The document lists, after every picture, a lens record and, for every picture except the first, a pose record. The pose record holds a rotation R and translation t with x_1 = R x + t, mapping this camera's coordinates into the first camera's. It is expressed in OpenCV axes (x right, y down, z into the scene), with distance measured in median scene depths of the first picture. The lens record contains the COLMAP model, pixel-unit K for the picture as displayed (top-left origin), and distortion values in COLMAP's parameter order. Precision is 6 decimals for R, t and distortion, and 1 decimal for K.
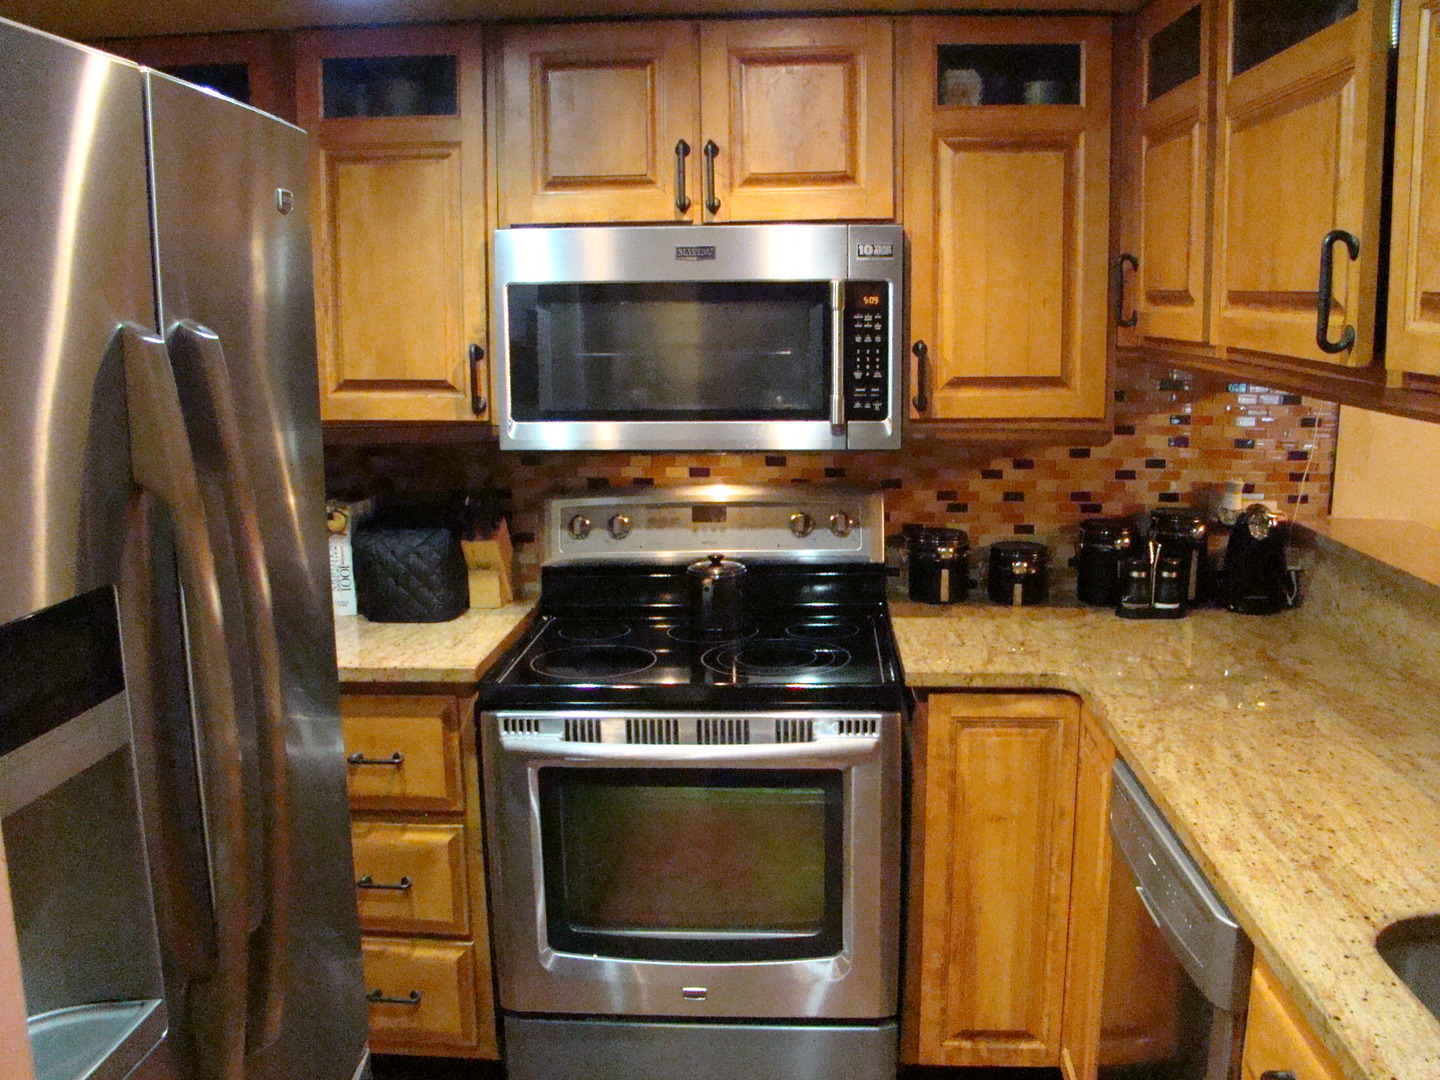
lens RADIAL K [[1331.5, 0, 720.0], [0, 1331.5, 540.0], [0, 0, 1]] dist [-0.183543, 0.121950]
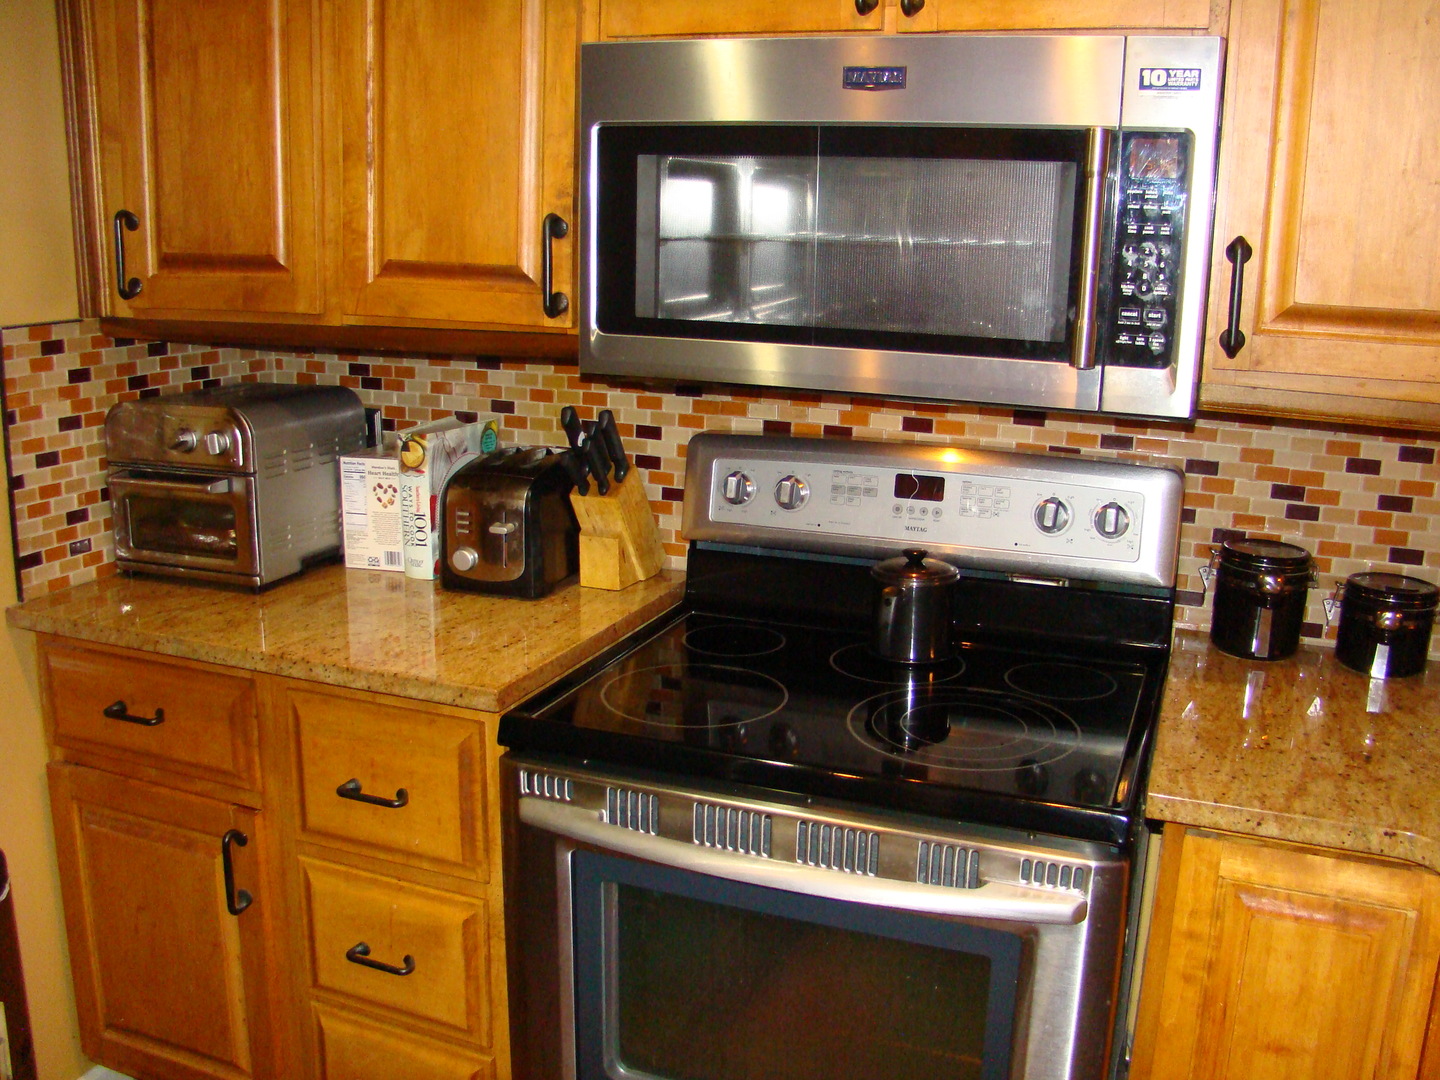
lens RADIAL K [[1331.5, 0, 720.0], [0, 1331.5, 540.0], [0, 0, 1]] dist [-0.183543, 0.121950]
pose [[0.952503, 0.101713, -0.287041, 0.107487], [-0.086216, 0.994077, 0.066159, -0.033753], [0.292070, -0.038270, 0.955631, 0.371427]]
